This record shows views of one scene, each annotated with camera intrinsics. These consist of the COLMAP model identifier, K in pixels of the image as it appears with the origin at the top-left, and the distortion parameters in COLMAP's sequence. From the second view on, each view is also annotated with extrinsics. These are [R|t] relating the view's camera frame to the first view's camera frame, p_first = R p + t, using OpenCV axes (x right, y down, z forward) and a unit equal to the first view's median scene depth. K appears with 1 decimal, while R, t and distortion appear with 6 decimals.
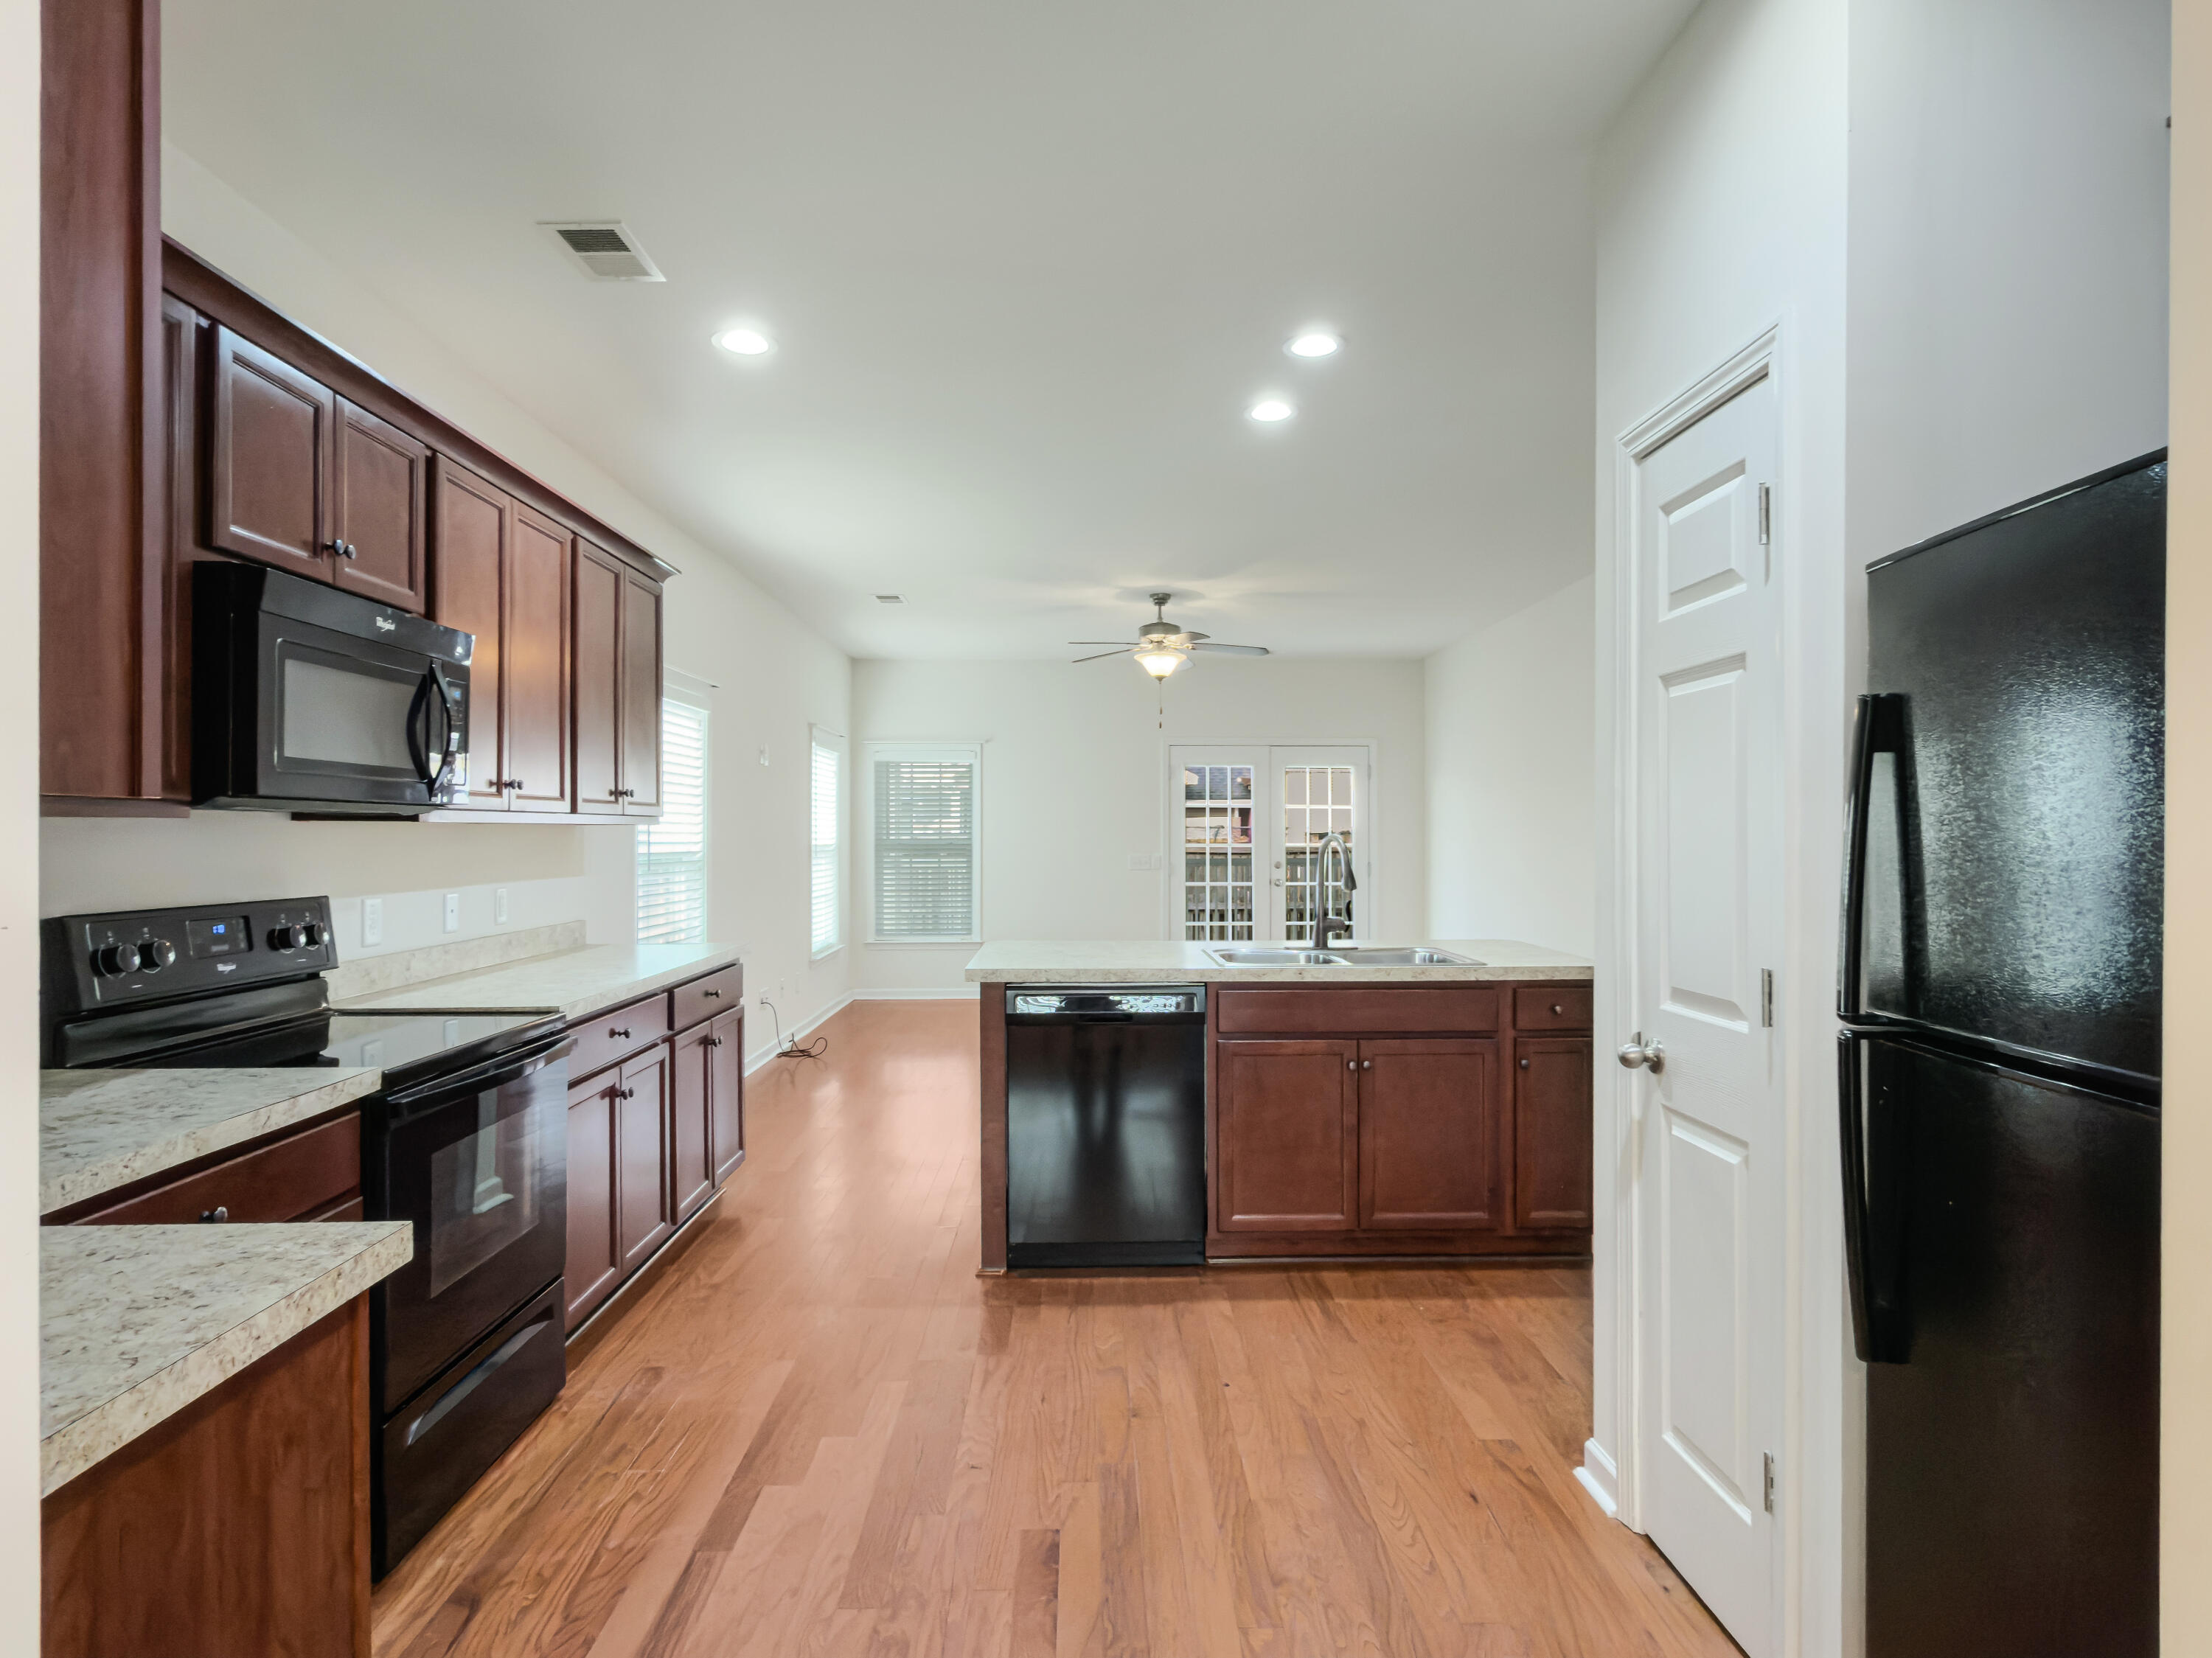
lens RADIAL K [[1242.3, 0, 1106.0], [0, 1242.3, 829.0], [0, 0, 1]] dist [0.001431, -0.000863]
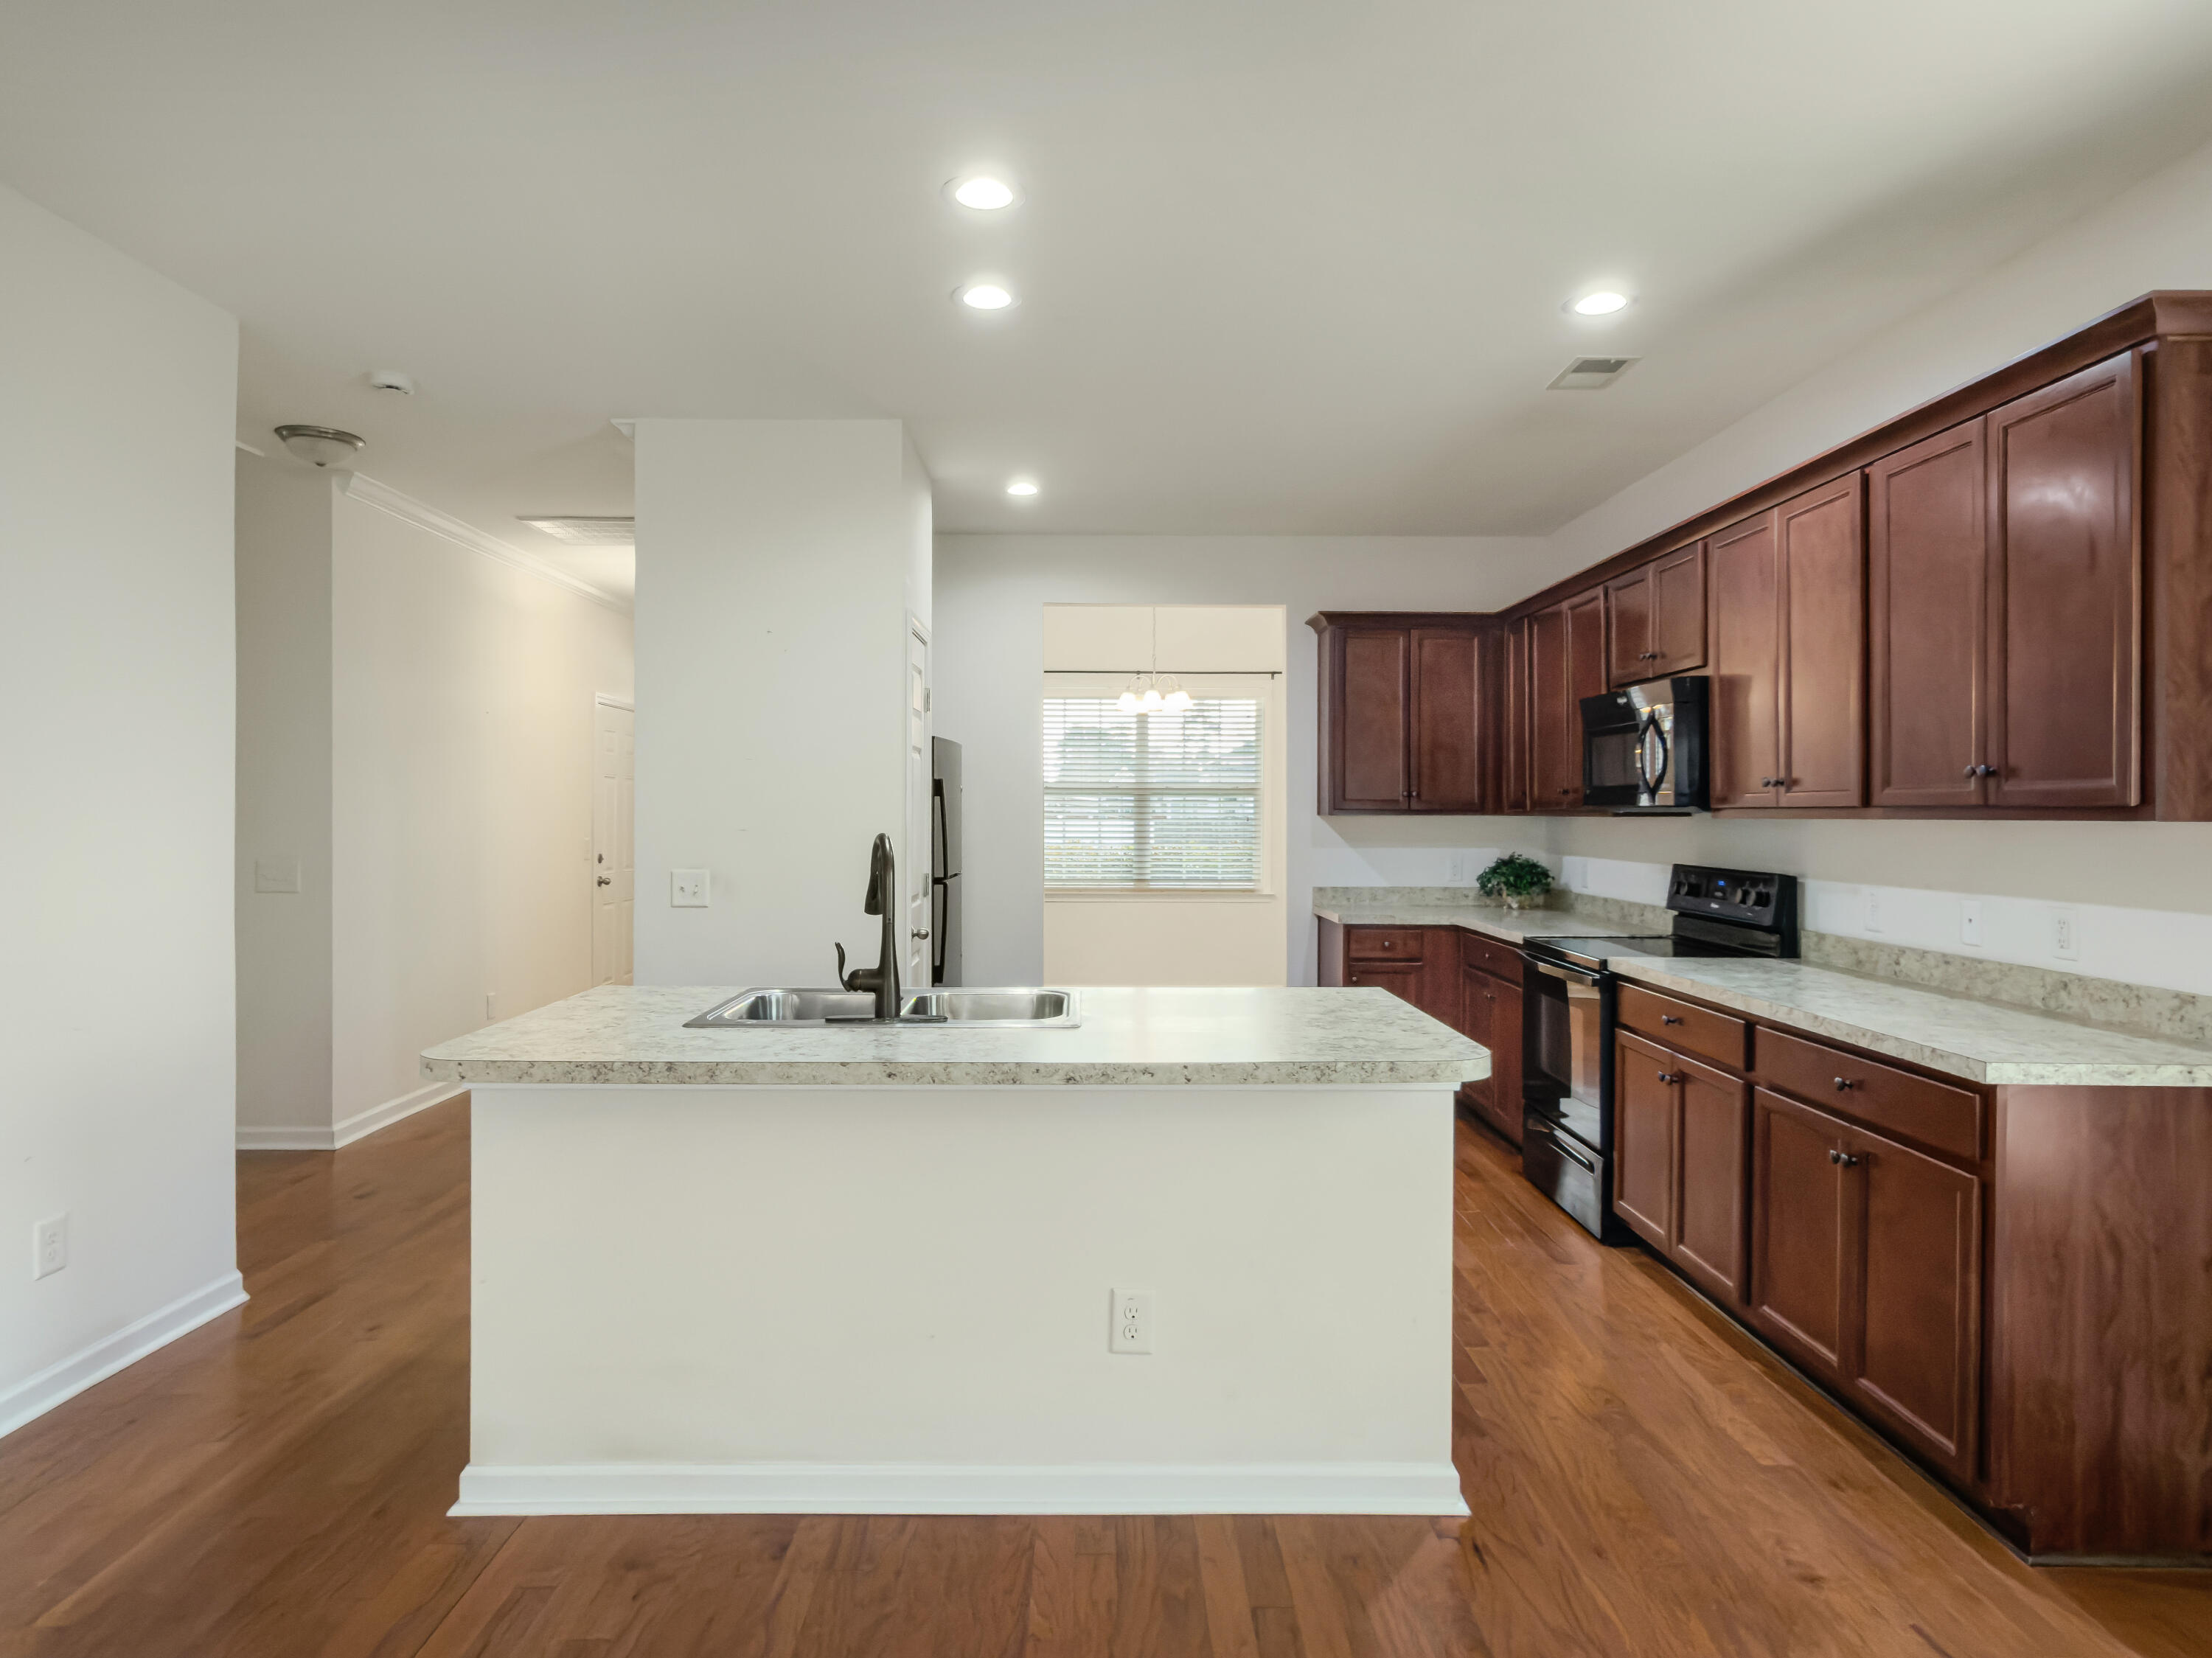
lens RADIAL K [[1267.5, 0, 1121.1], [0, 1267.5, 811.7], [0, 0, 1]] dist [0.010486, -0.001427]
pose [[-0.999974, -0.003872, -0.006082, 0.035841], [-0.003853, 0.999988, -0.003087, -0.002479], [0.006094, -0.003063, -0.999977, 0.949059]]
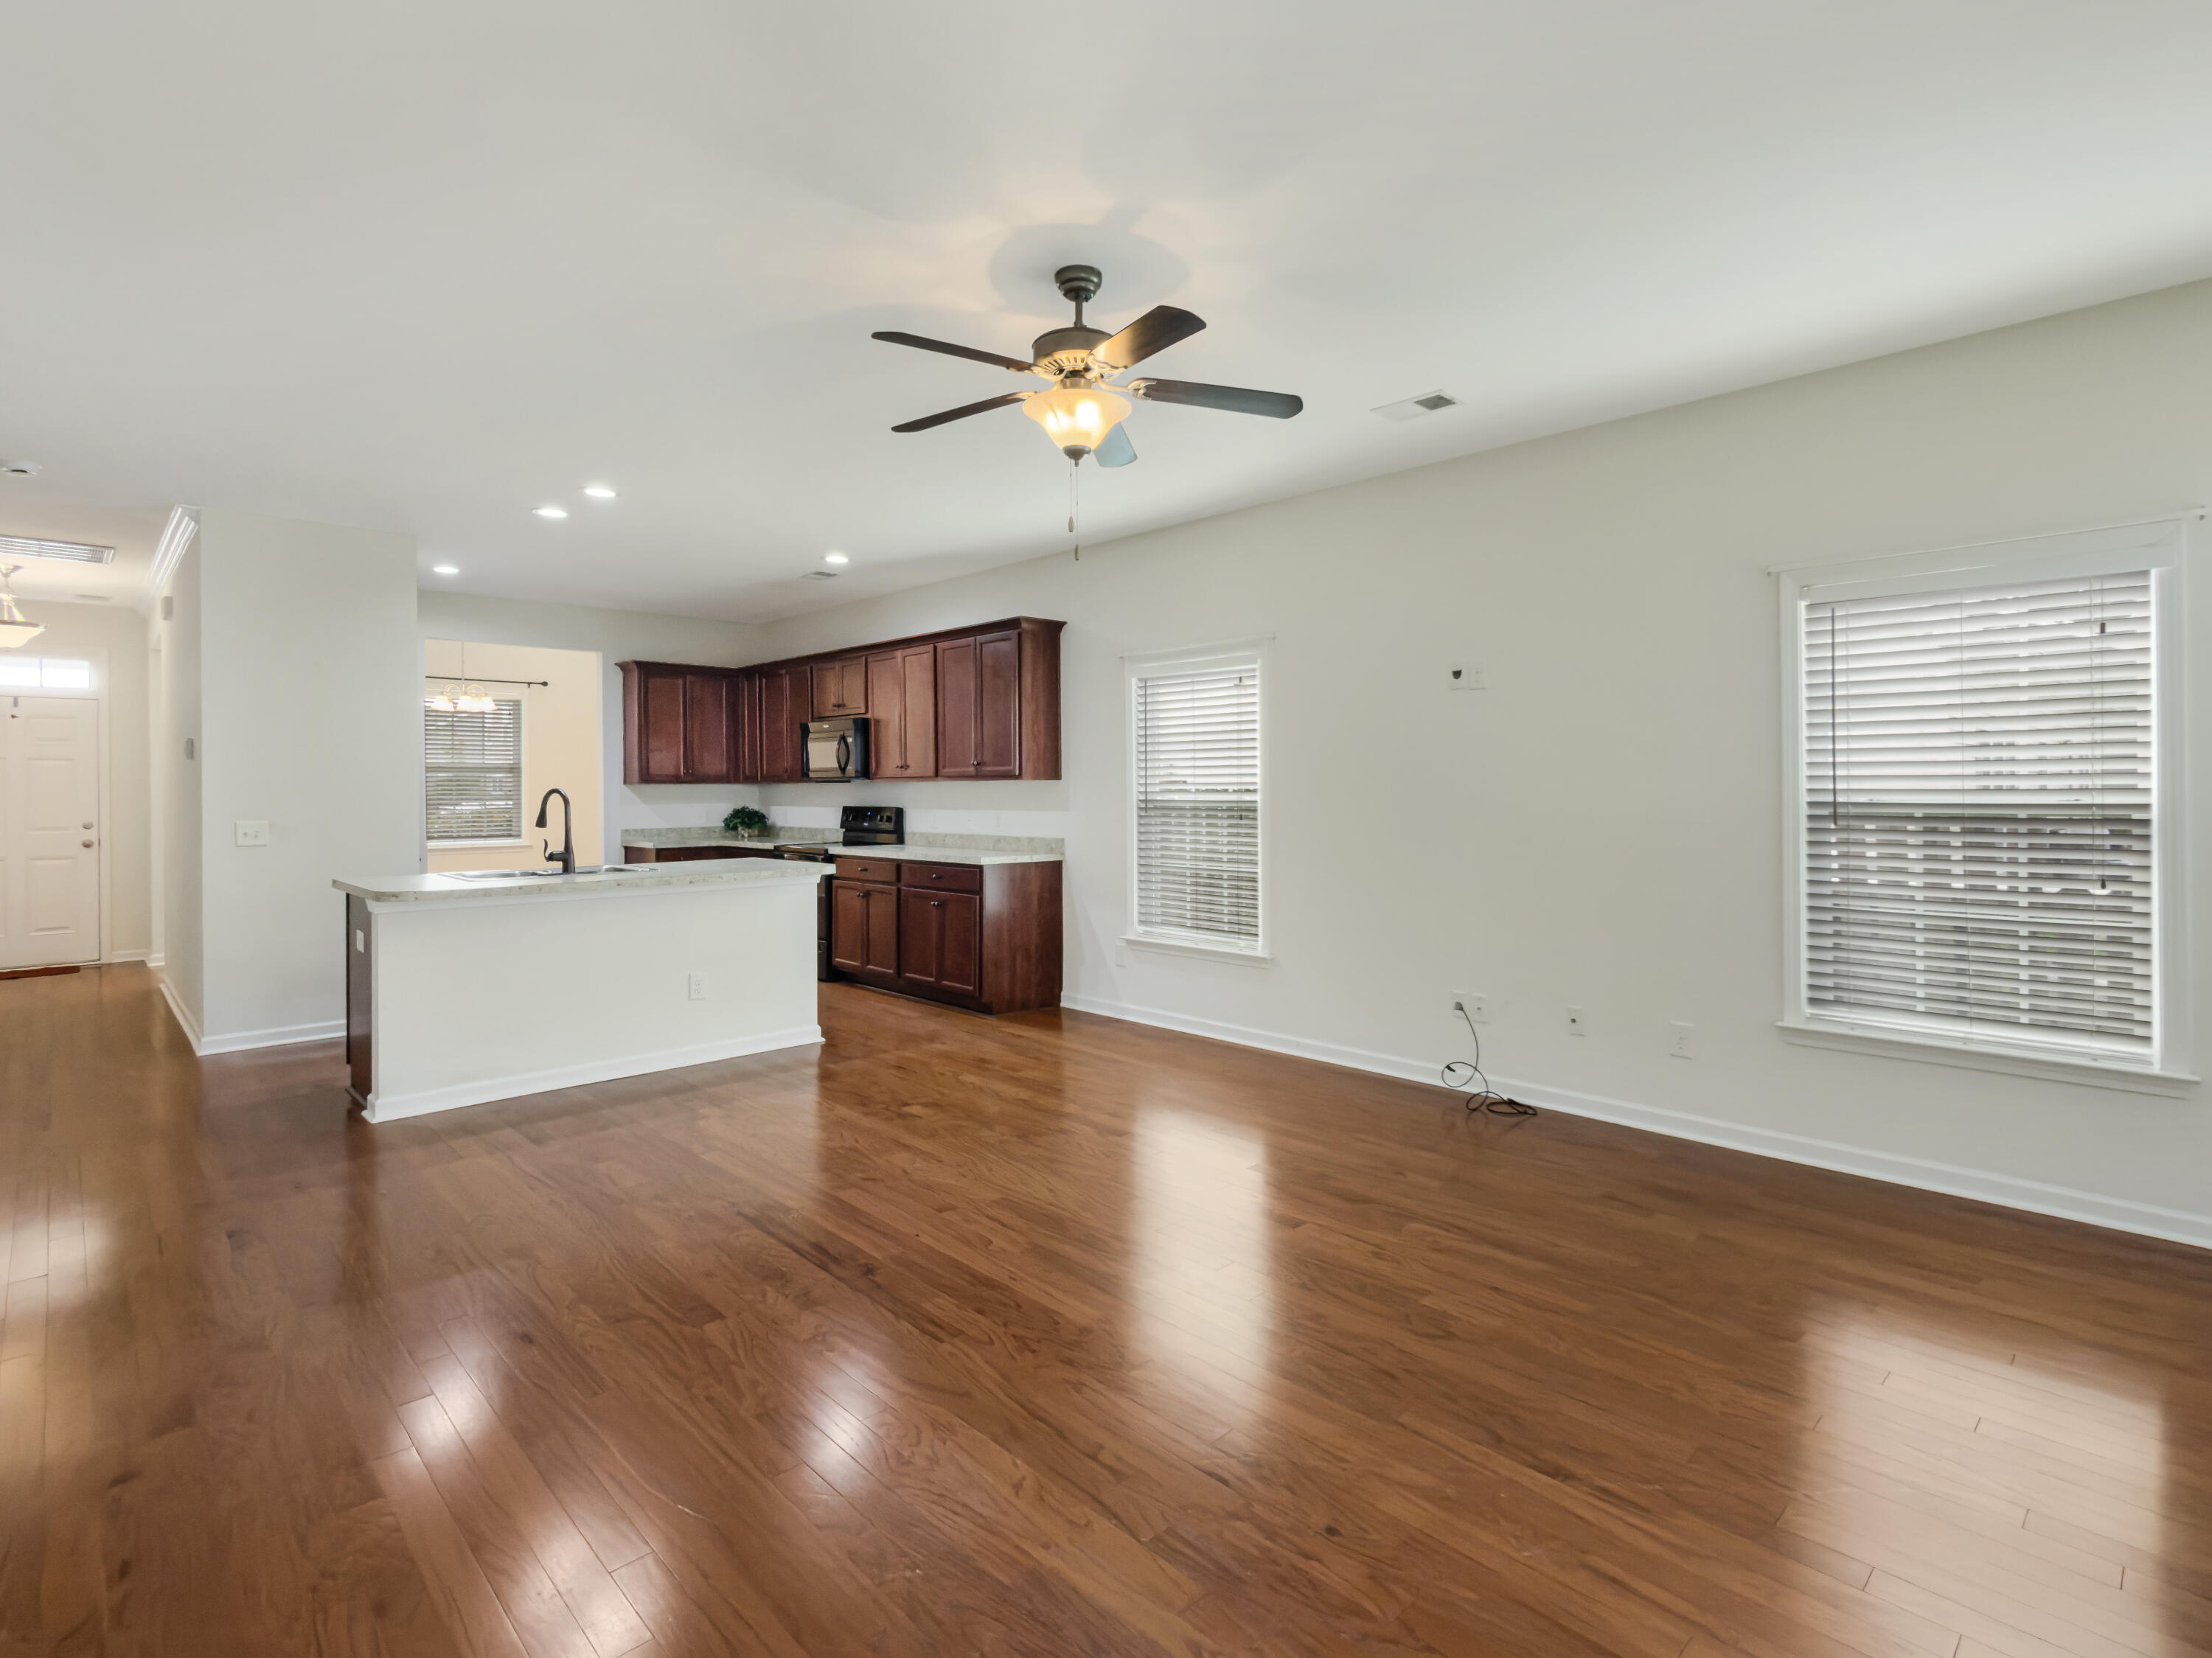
lens RADIAL K [[1147.2, 0, 1034.8], [0, 1147.2, 786.5], [0, 0, 1]] dist [0.024227, 0.000306]
pose [[-0.770765, 0.001310, -0.637118, 0.354964], [0.006036, 0.999968, -0.005246, 0.008371], [0.637091, -0.007889, -0.770749, 1.348044]]
